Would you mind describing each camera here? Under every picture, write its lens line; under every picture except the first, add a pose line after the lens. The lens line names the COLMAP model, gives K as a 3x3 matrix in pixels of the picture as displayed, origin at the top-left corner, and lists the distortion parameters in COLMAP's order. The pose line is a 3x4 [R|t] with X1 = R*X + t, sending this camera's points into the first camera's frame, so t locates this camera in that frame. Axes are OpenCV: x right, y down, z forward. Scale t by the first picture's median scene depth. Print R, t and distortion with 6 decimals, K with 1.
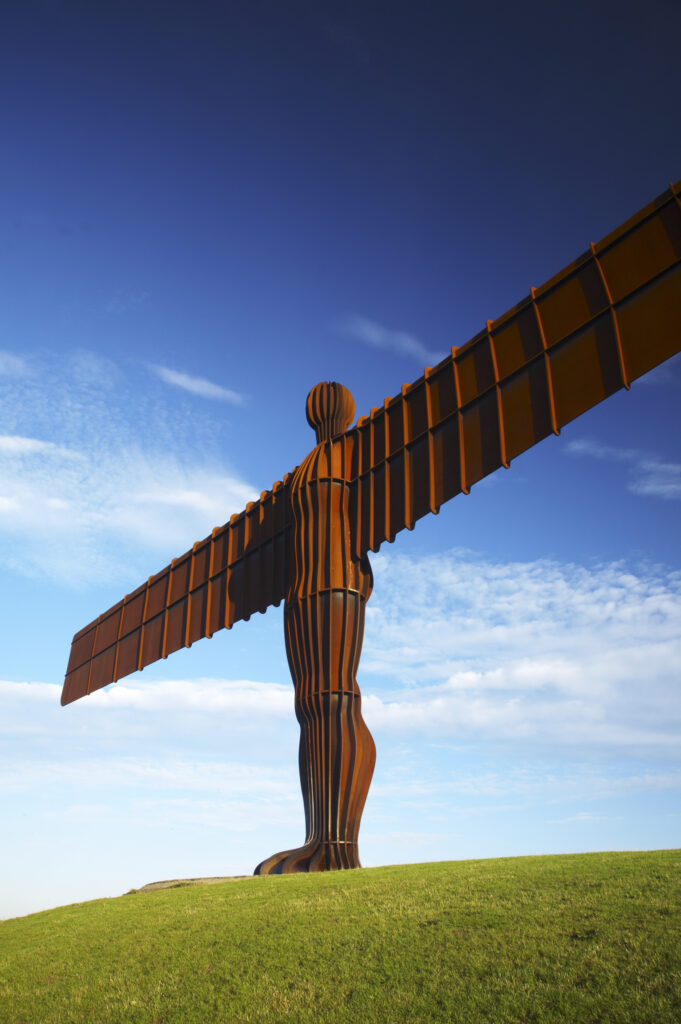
lens RADIAL K [[680.8, 0, 338.0], [0, 680.8, 513.2], [0, 0, 1]] dist [-0.098819, 0.036123]
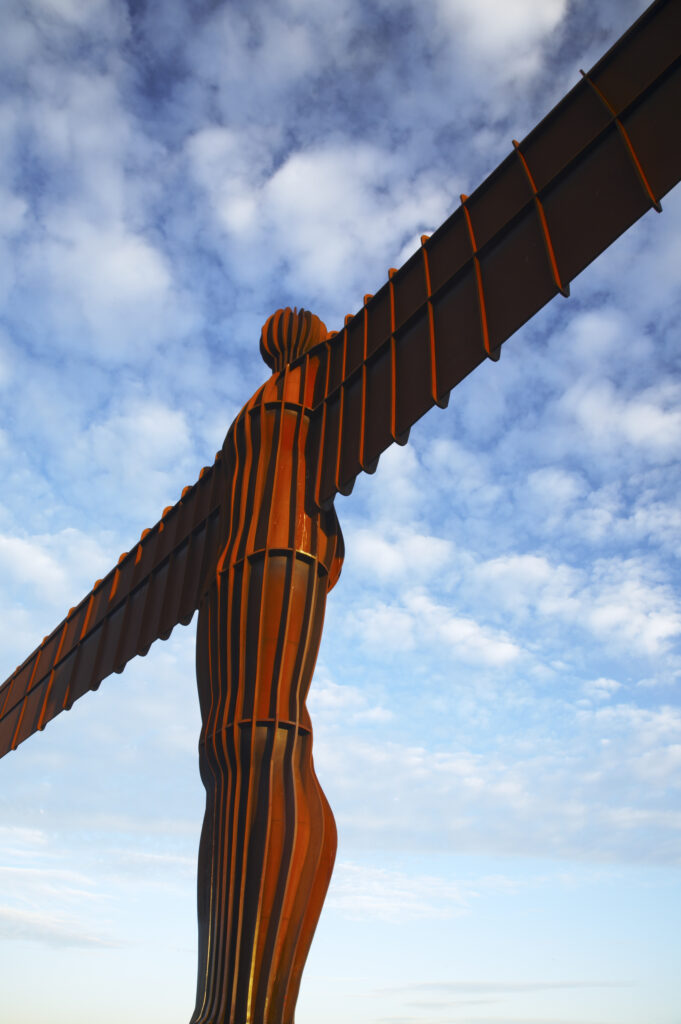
lens RADIAL K [[680.8, 0, 336.6], [0, 680.8, 512.3], [0, 0, 1]] dist [-0.098819, 0.036123]
pose [[0.999606, -0.005392, -0.027552, 0.067368], [0.001122, 0.988272, -0.152702, 0.171173], [0.028052, 0.152610, 0.987888, 0.418526]]
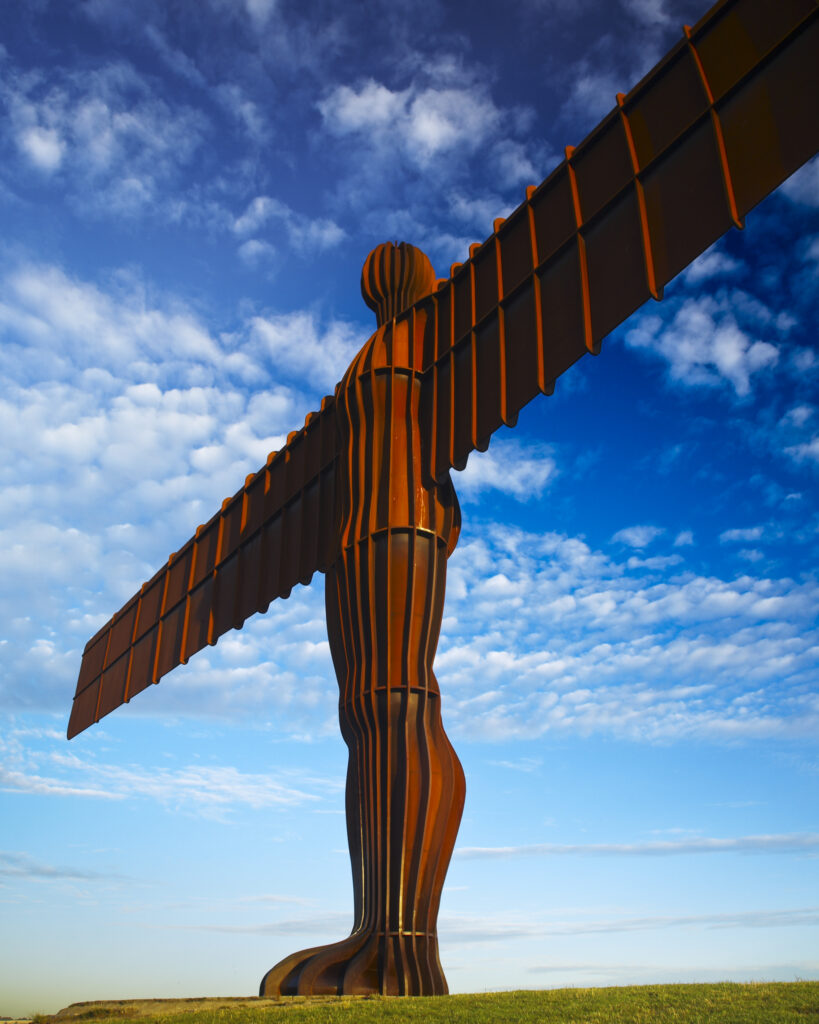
lens RADIAL K [[849.1, 0, 407.5], [0, 849.1, 500.4], [0, 0, 1]] dist [-0.108364, 0.045616]
pose [[0.996084, -0.043637, -0.076891, 0.069225], [0.042811, 0.999007, -0.012360, 0.096882], [0.077354, 0.009020, 0.996963, 0.216856]]
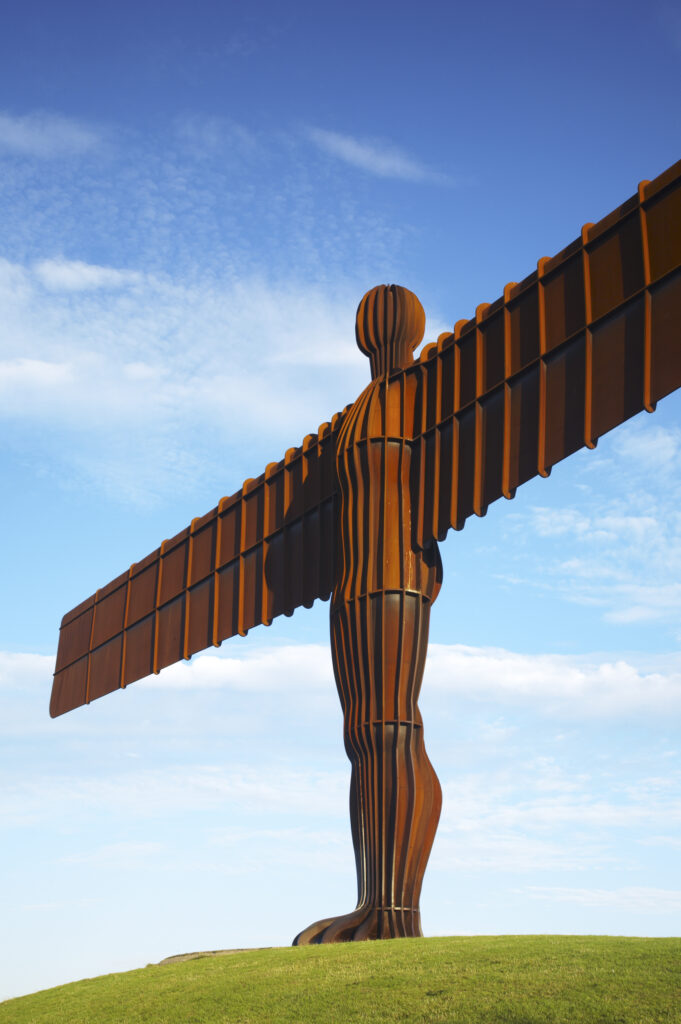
lens RADIAL K [[1163.0, 0, 343.1], [0, 1163.0, 498.7], [0, 0, 1]] dist [0.080241, 0.000000]
pose [[0.991313, -0.028451, -0.128406, 0.120323], [0.045255, 0.990492, 0.129914, -0.172522], [0.123489, -0.134597, 0.983176, -0.318403]]
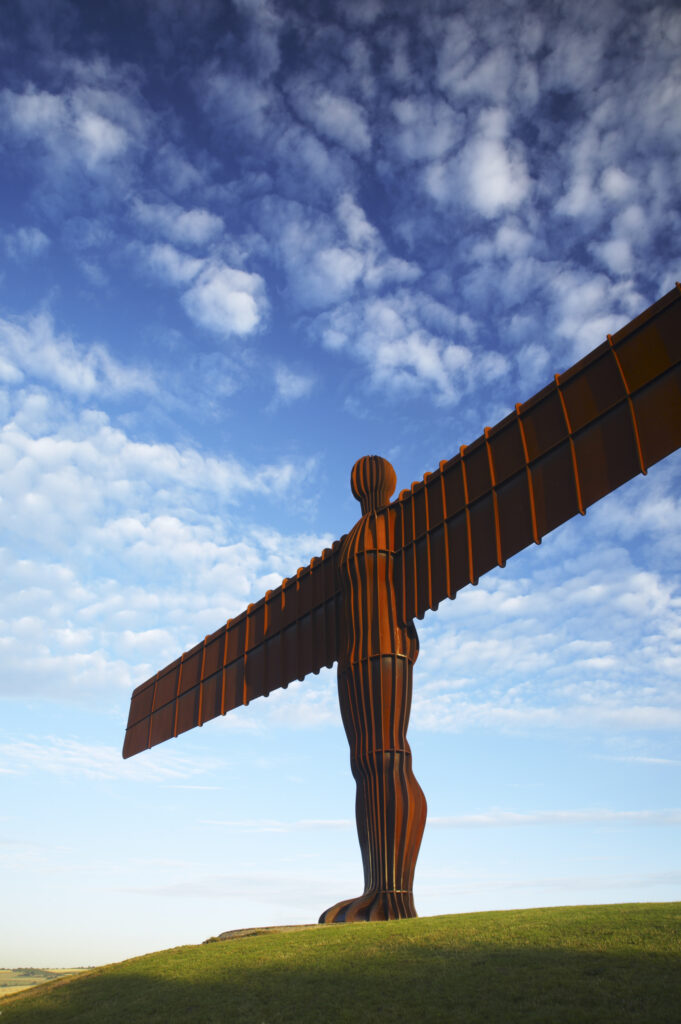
lens RADIAL K [[680.8, 0, 341.0], [0, 680.8, 513.5], [0, 0, 1]] dist [-0.098819, 0.036123]
pose [[0.998244, -0.030613, -0.050713, -0.011691], [0.027868, 0.998152, -0.053995, -0.058310], [0.052272, 0.052487, 0.997253, -0.099993]]
